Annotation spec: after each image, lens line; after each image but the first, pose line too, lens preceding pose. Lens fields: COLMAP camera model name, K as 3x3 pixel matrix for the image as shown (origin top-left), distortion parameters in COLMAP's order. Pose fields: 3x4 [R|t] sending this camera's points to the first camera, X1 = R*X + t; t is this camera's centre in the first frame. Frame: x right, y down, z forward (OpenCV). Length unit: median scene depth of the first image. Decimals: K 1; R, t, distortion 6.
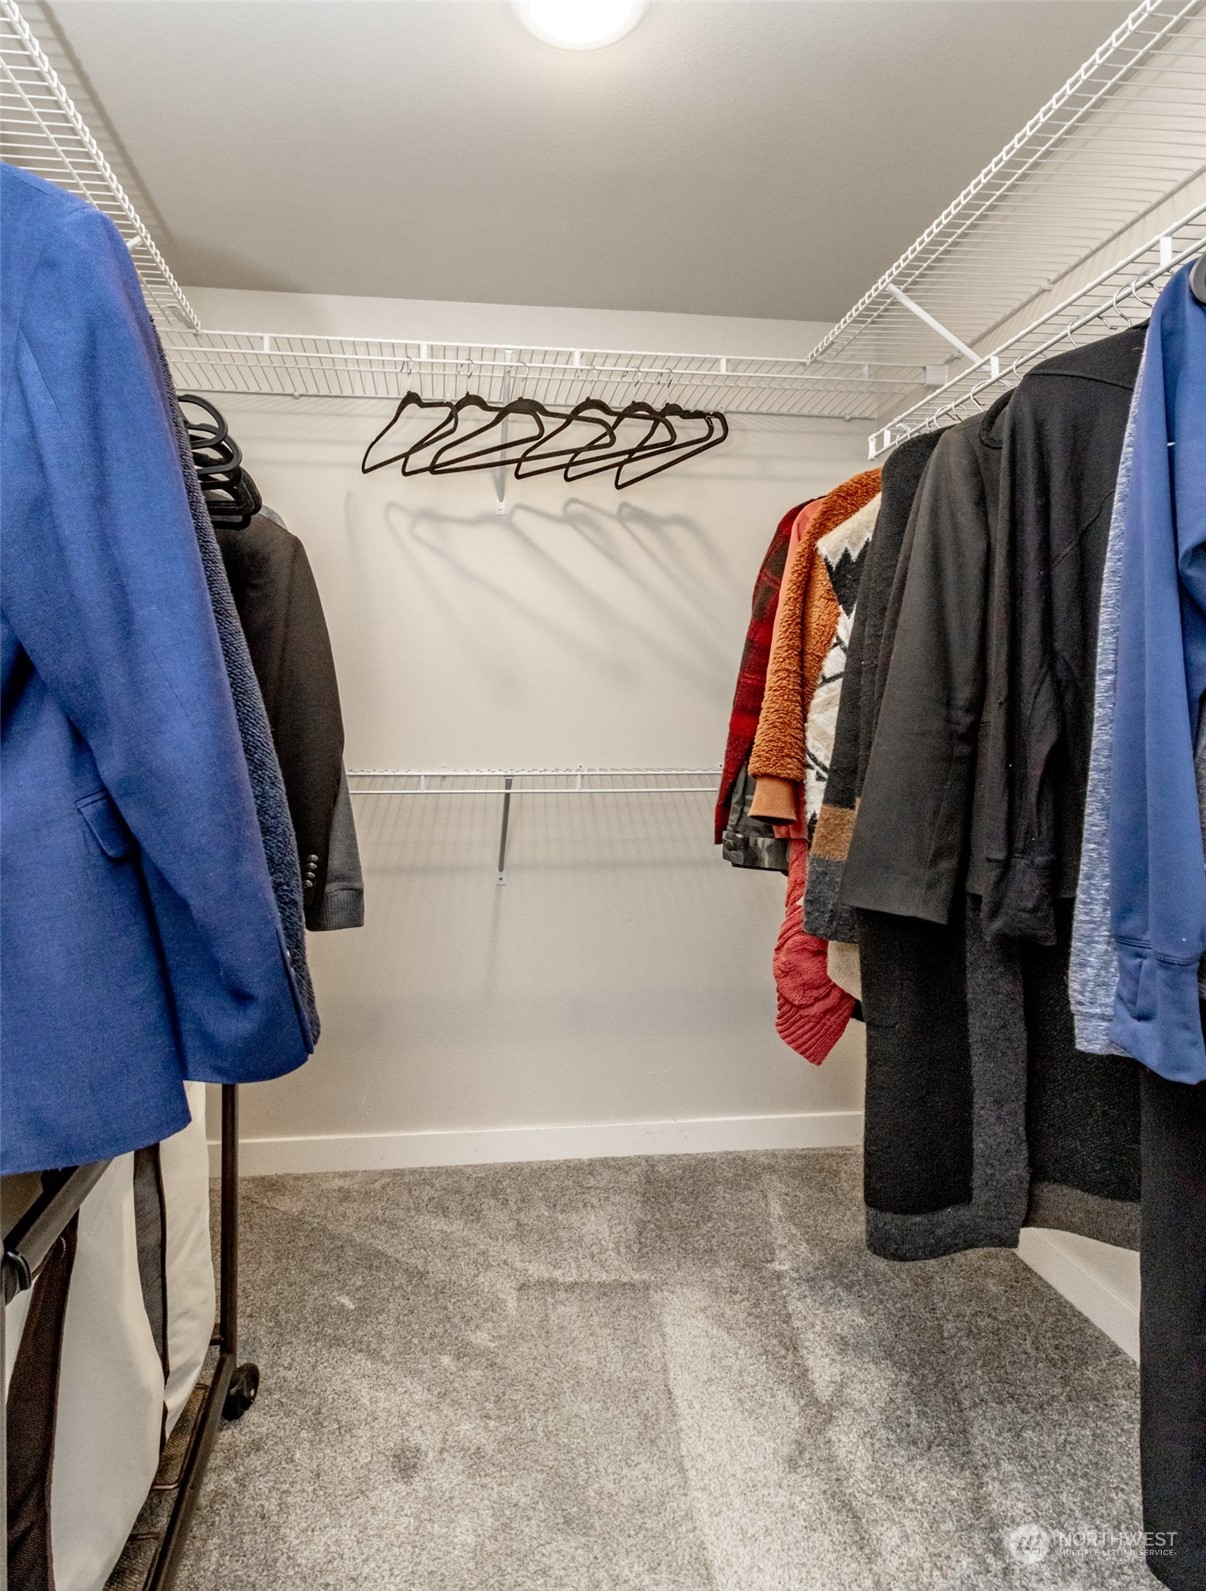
lens RADIAL K [[1005.5, 0, 606.9], [0, 1005.5, 801.8], [0, 0, 1]] dist [0.018242, -0.000752]
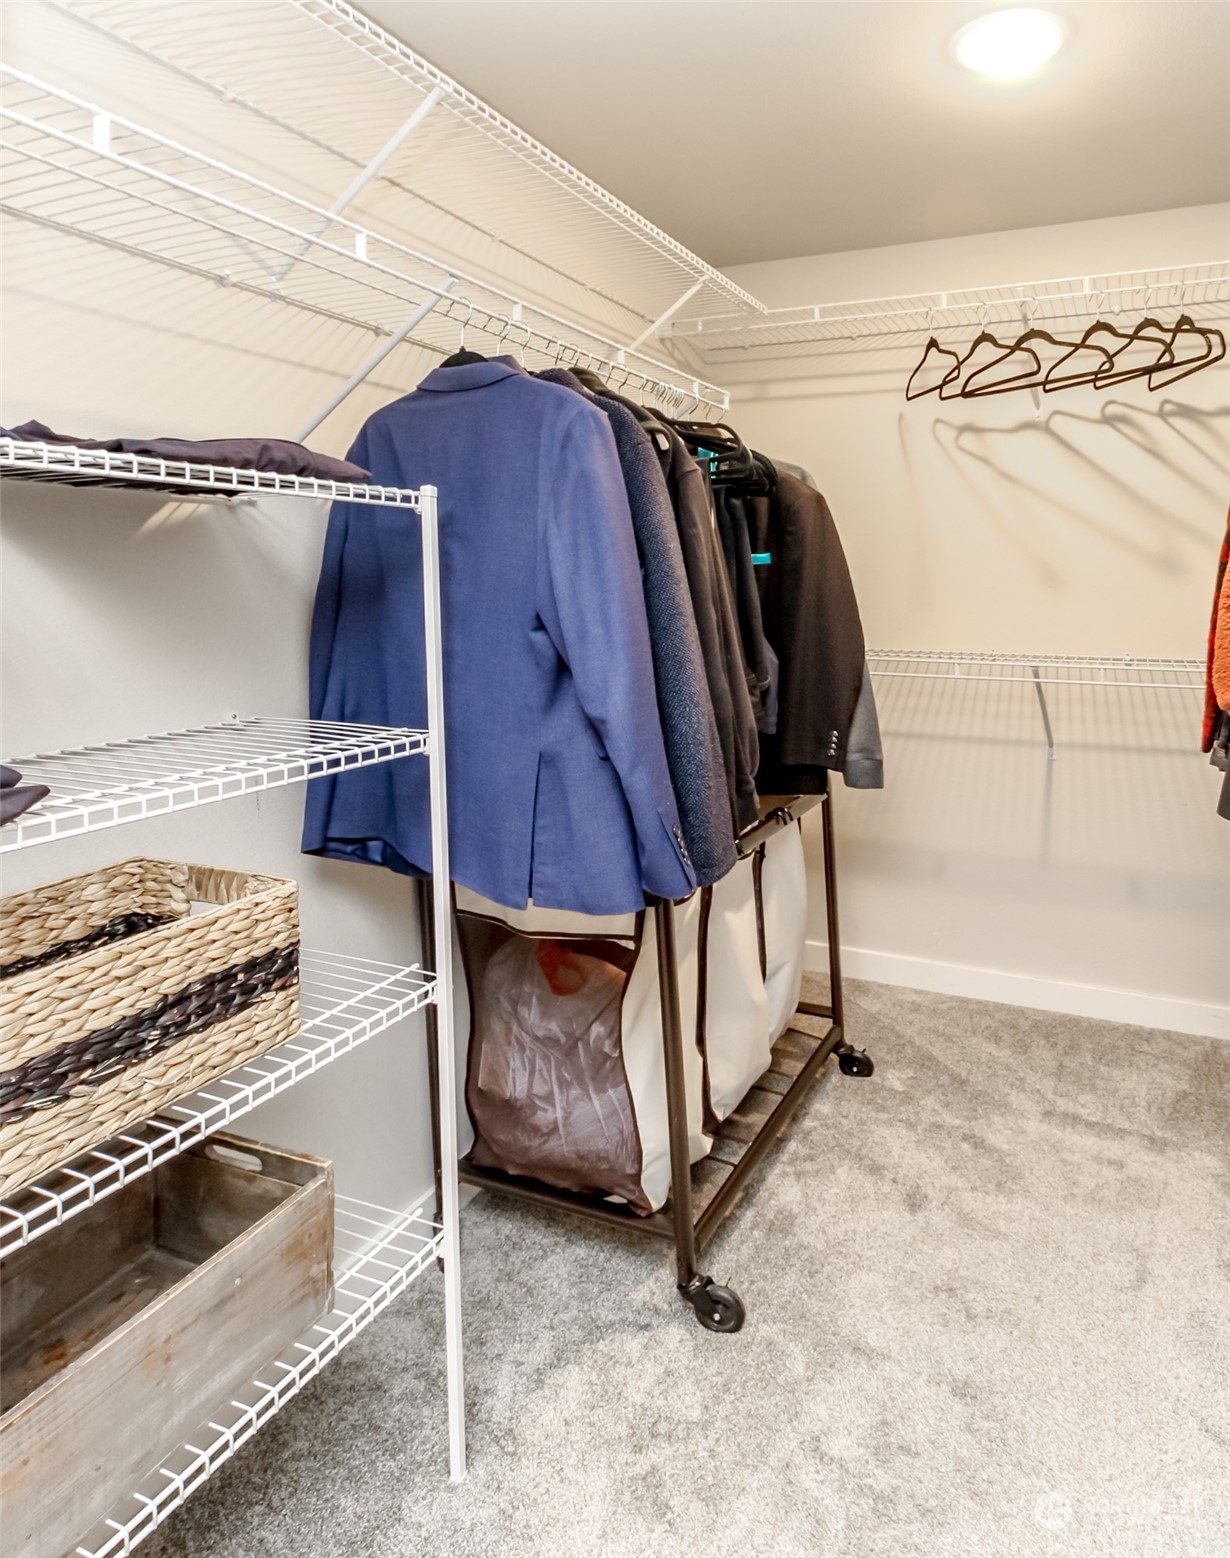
lens RADIAL K [[1047.7, 0, 615.0], [0, 1047.7, 779.0], [0, 0, 1]] dist [0.001280, -0.000085]
pose [[0.809912, 0.104210, -0.577219, 0.140975], [-0.027743, 0.989795, 0.139769, -0.028169], [0.585894, -0.097187, 0.804539, -0.152336]]
